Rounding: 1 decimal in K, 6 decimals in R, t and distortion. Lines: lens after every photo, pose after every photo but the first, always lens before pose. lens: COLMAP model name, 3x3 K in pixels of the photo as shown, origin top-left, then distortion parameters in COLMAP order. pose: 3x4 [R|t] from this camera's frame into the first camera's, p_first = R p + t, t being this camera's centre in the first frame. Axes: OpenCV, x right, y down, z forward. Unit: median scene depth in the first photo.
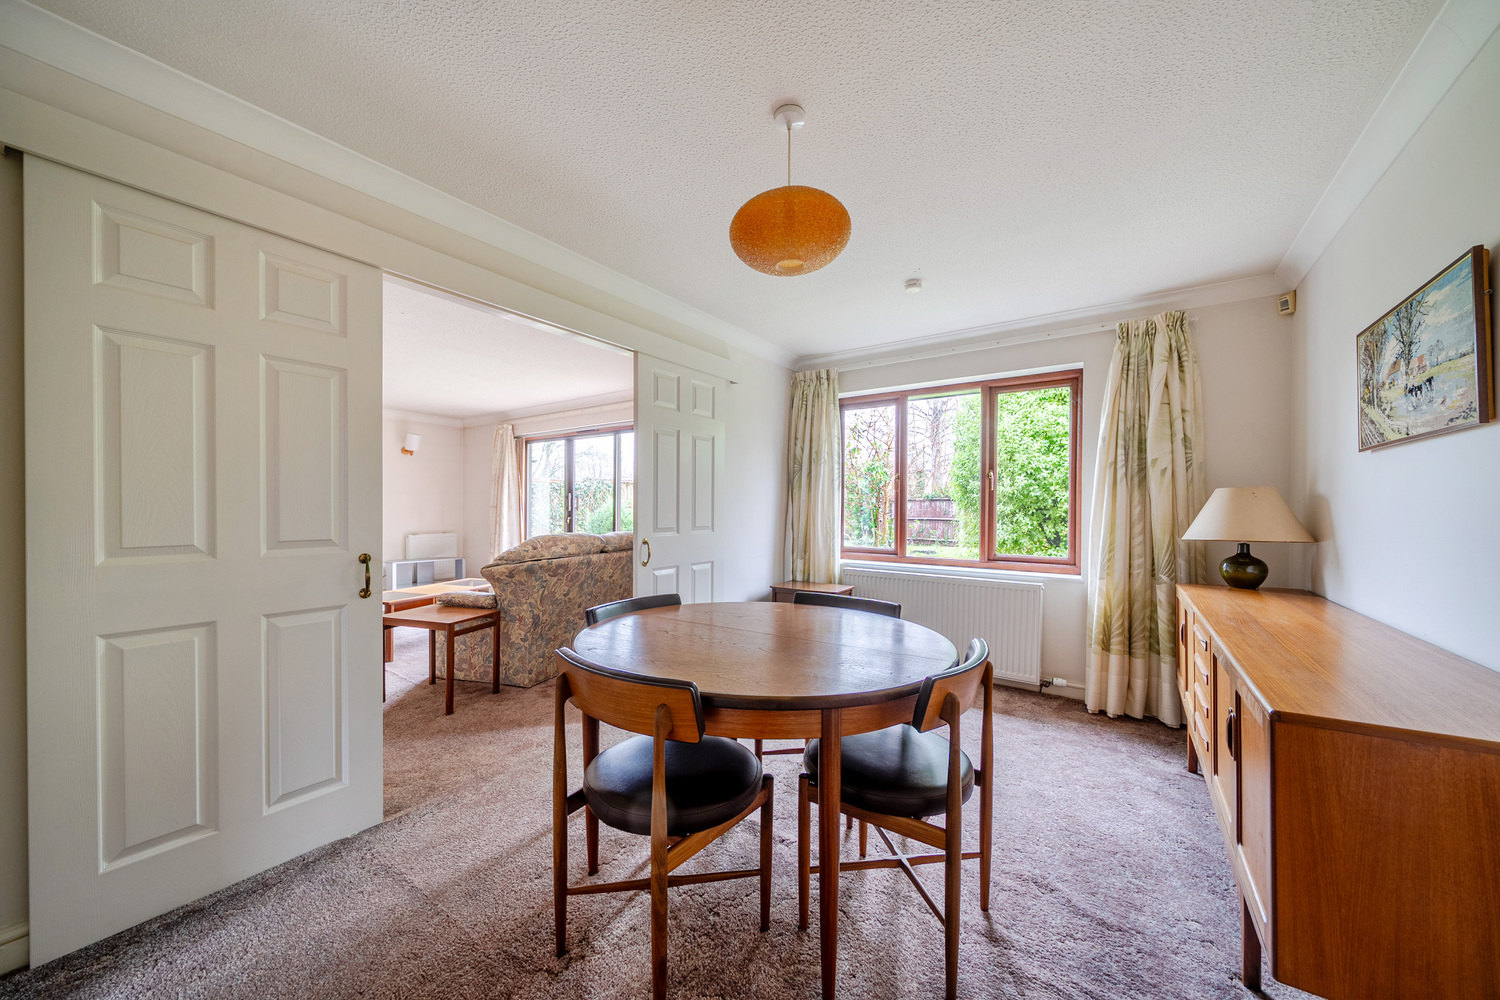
lens RADIAL K [[549.5, 0, 751.0], [0, 549.5, 505.1], [0, 0, 1]] dist [0.001186, 0.000038]
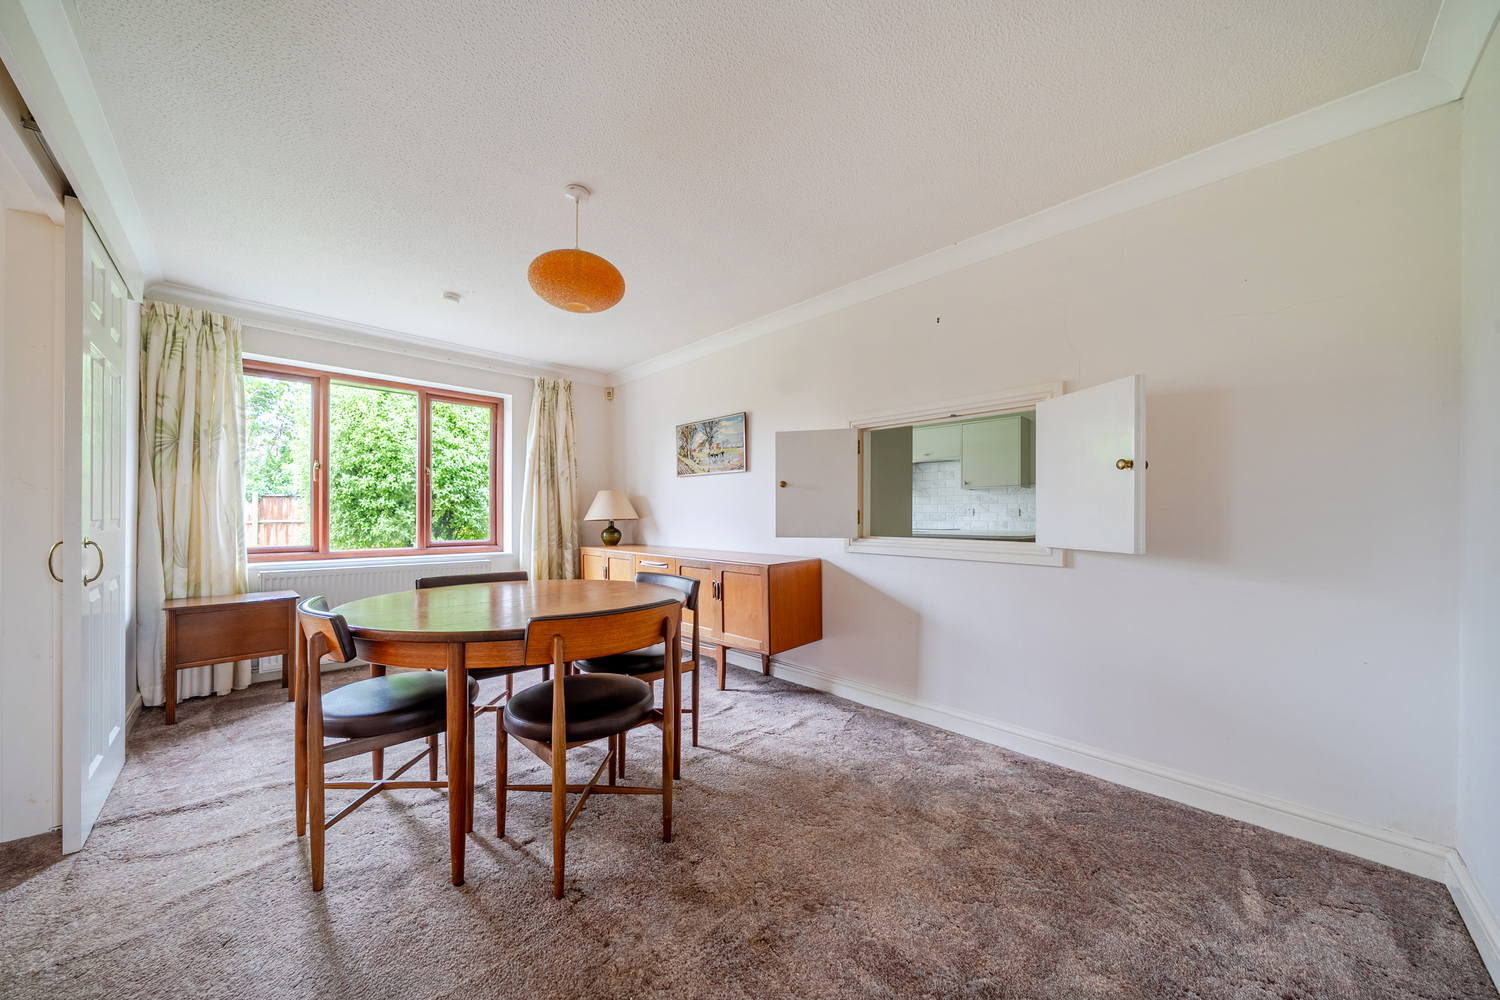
lens RADIAL K [[514.8, 0, 751.2], [0, 514.8, 507.7], [0, 0, 1]] dist [0.001209, 0.000042]
pose [[0.147967, 0.006521, 0.988971, -0.646147], [-0.002589, 0.999977, -0.006206, 0.030485], [-0.988989, -0.001642, 0.147981, 0.244855]]
